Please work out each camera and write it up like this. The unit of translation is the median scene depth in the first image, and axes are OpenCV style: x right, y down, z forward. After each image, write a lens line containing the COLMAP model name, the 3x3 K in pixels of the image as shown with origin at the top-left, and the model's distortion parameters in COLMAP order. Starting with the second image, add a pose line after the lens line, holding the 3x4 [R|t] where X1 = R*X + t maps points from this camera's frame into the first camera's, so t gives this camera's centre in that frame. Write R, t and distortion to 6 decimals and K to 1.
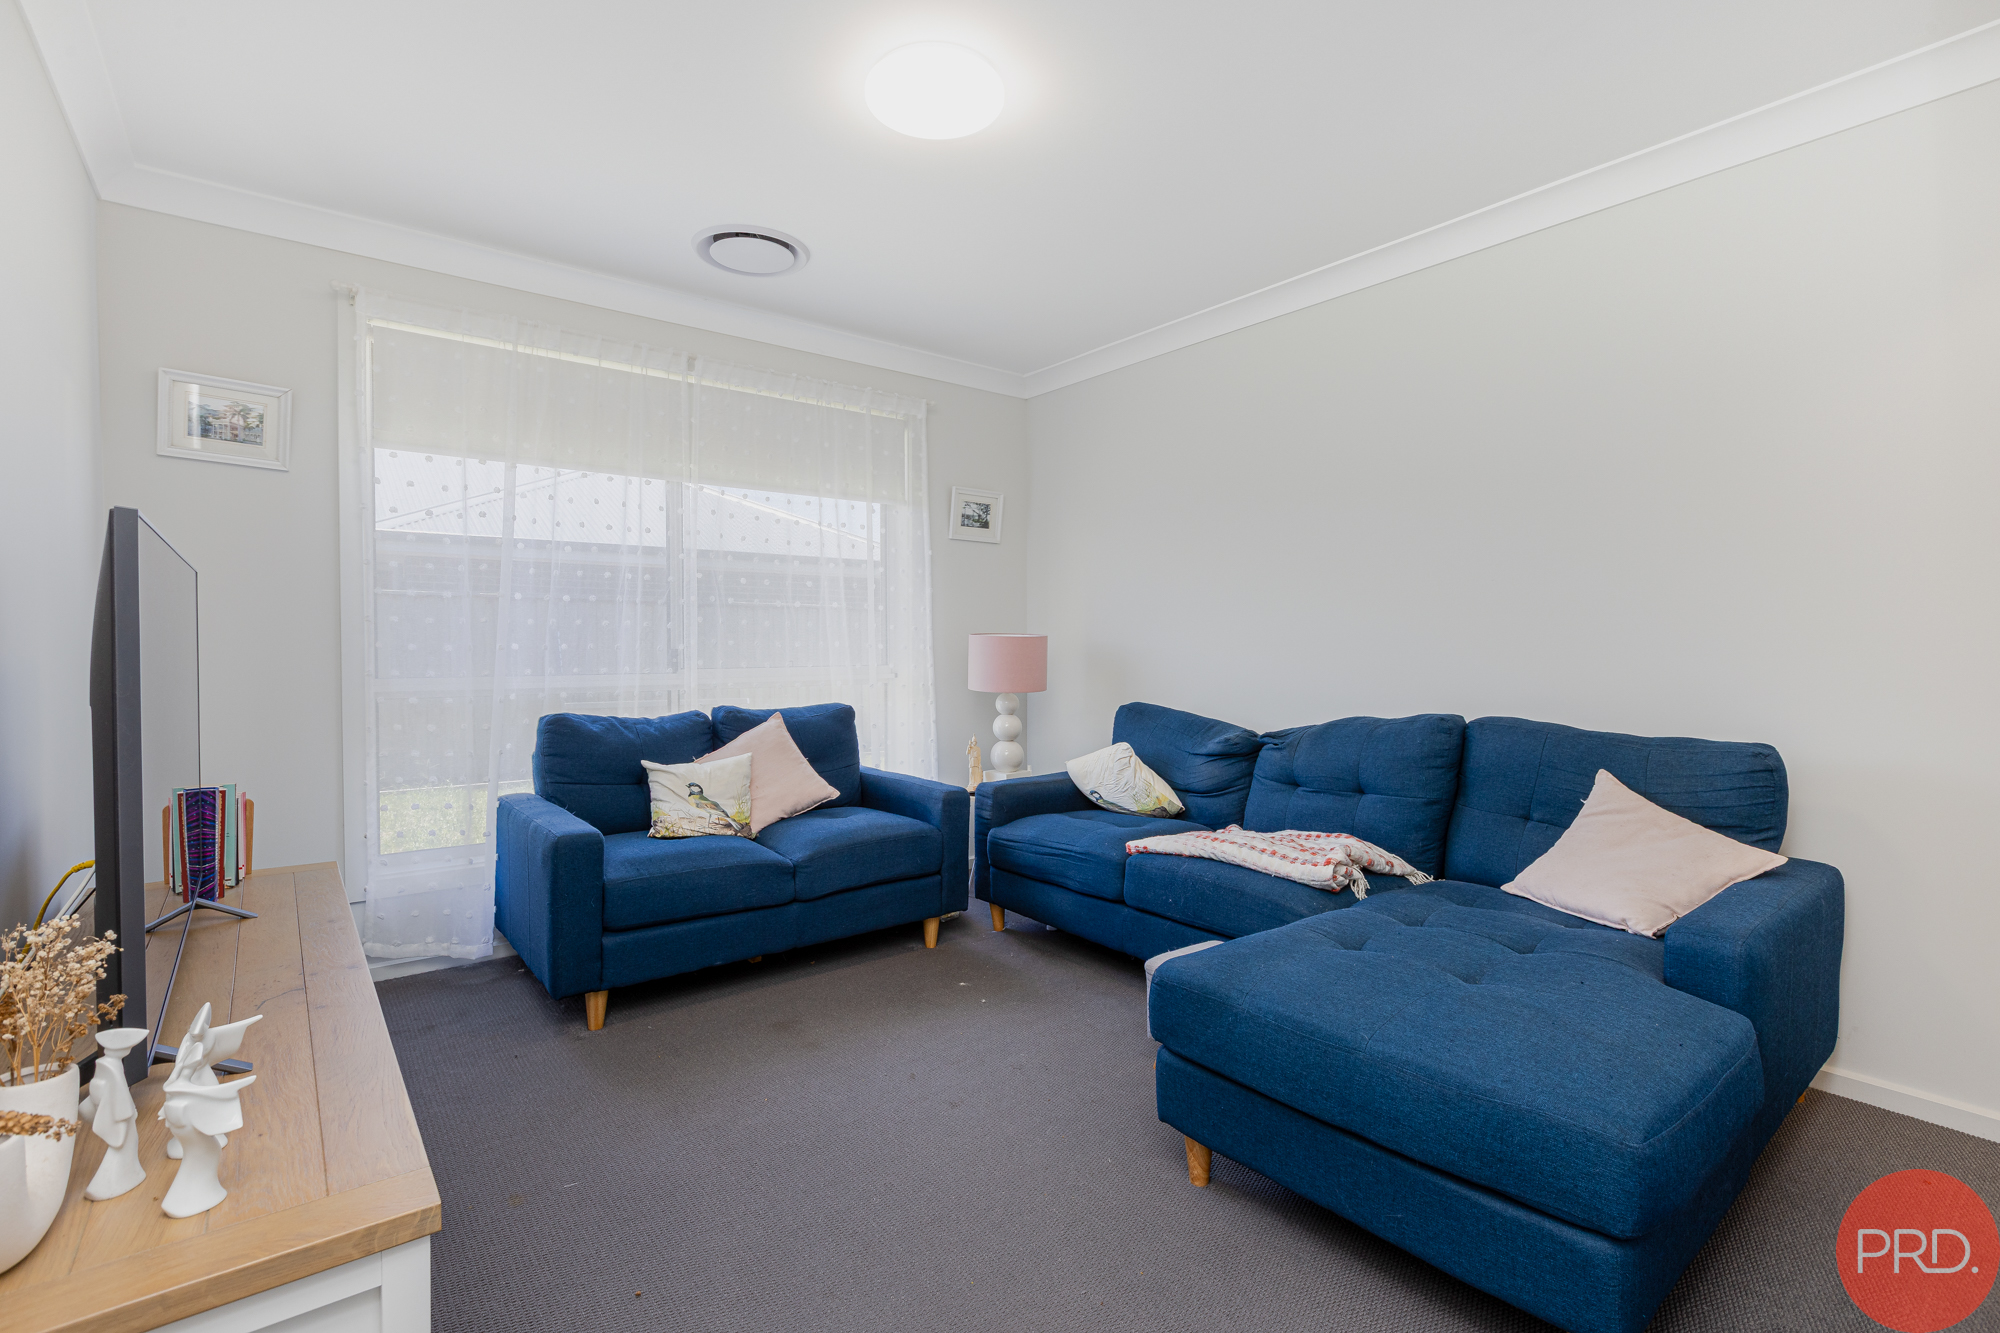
lens RADIAL K [[926.7, 0, 1000.0], [0, 926.7, 666.5], [0, 0, 1]] dist [0.000743, 0.000103]
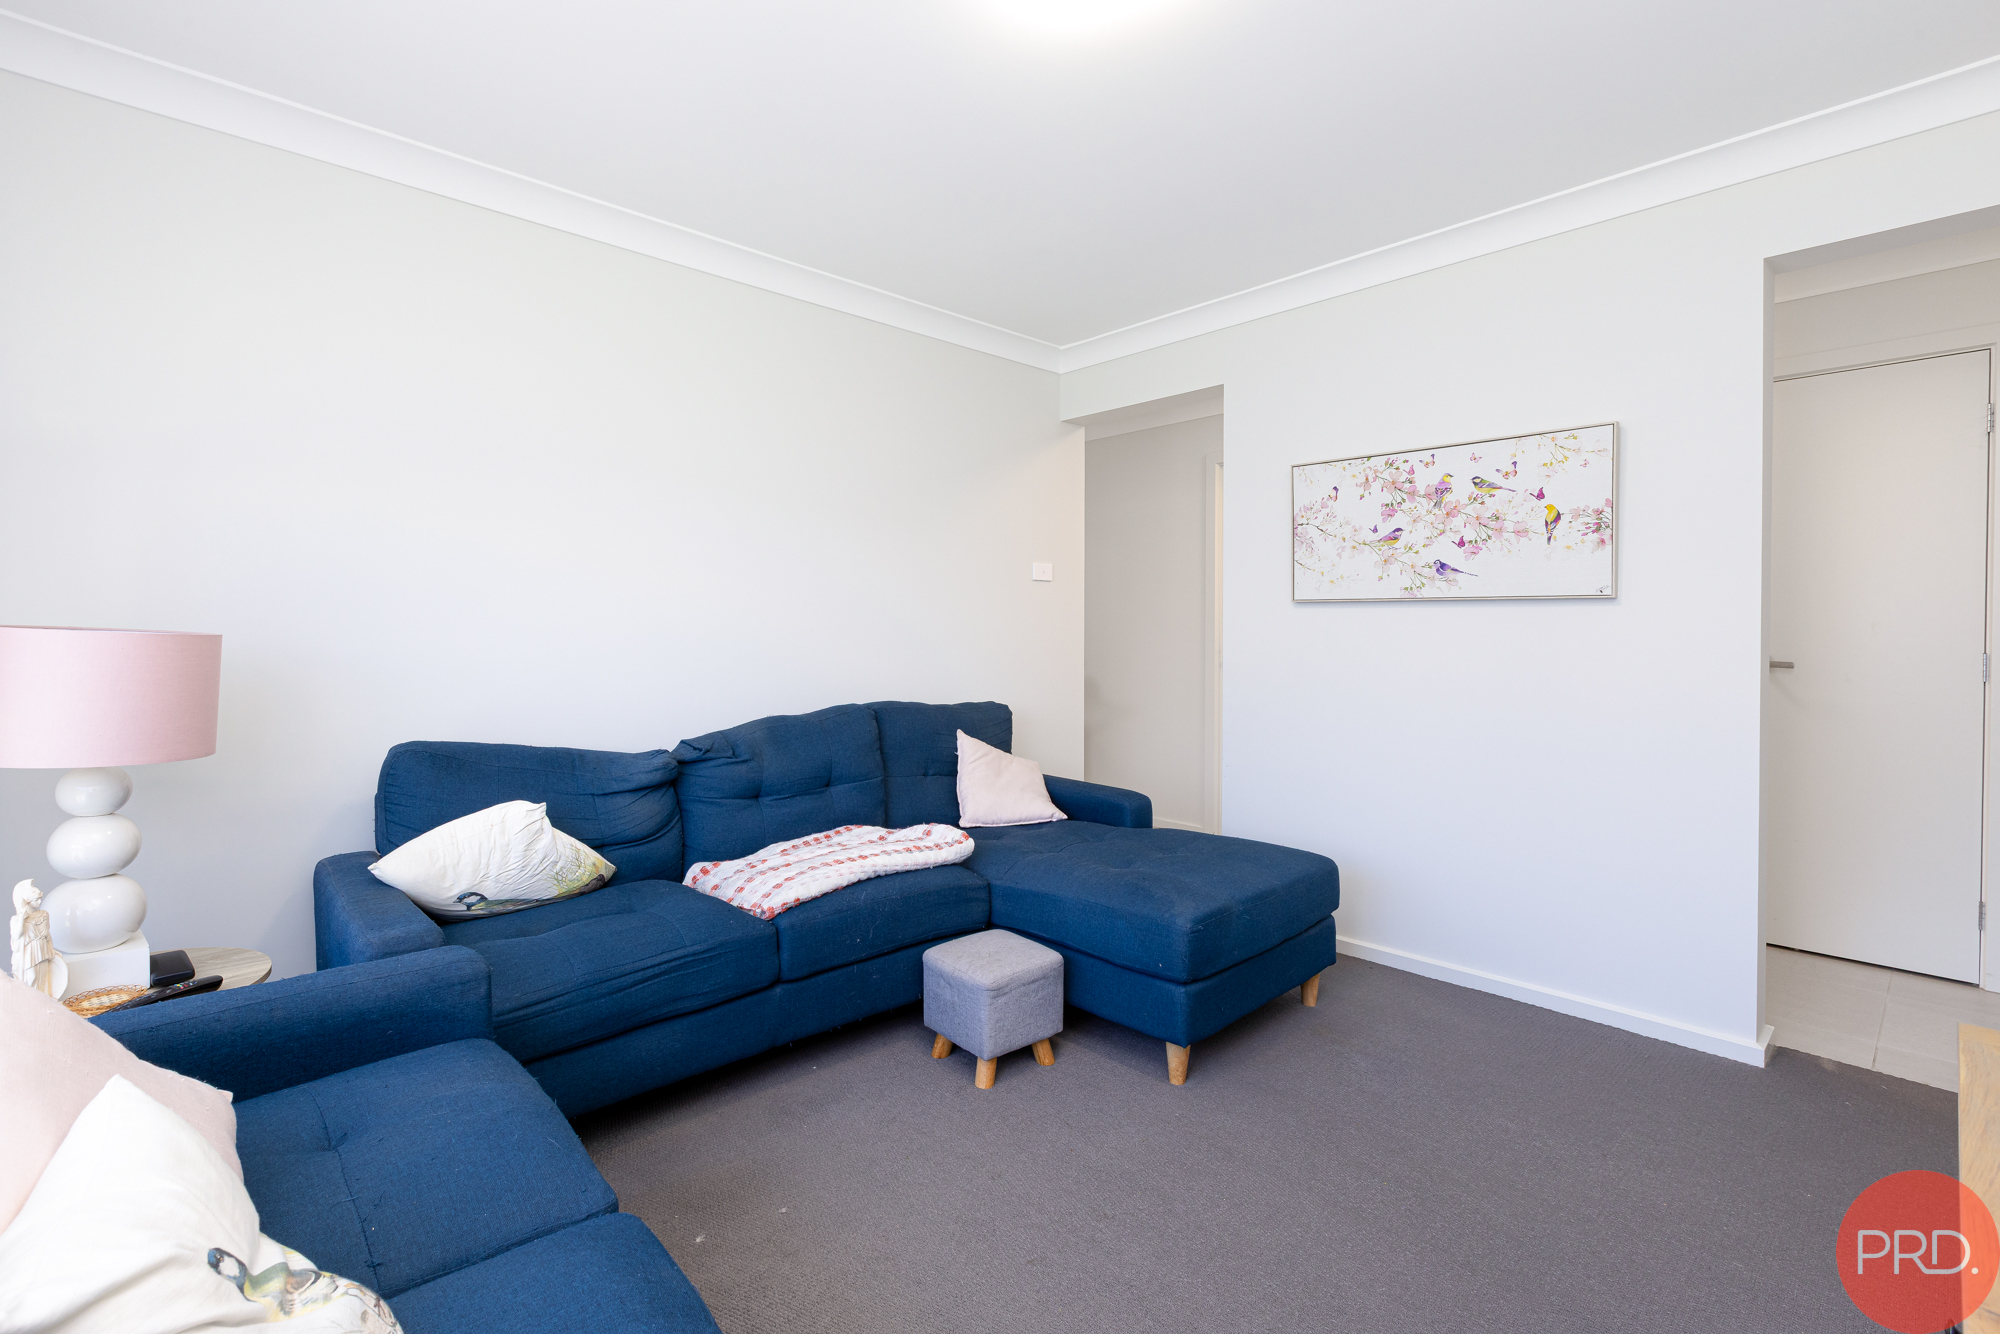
lens RADIAL K [[910.8, 0, 991.1], [0, 910.8, 636.3], [0, 0, 1]] dist [0.002124, 0.000365]
pose [[-0.092691, -0.007771, 0.995665, -0.617821], [0.017323, 0.999806, 0.009416, -0.038135], [-0.995544, 0.018121, -0.092539, 0.852529]]
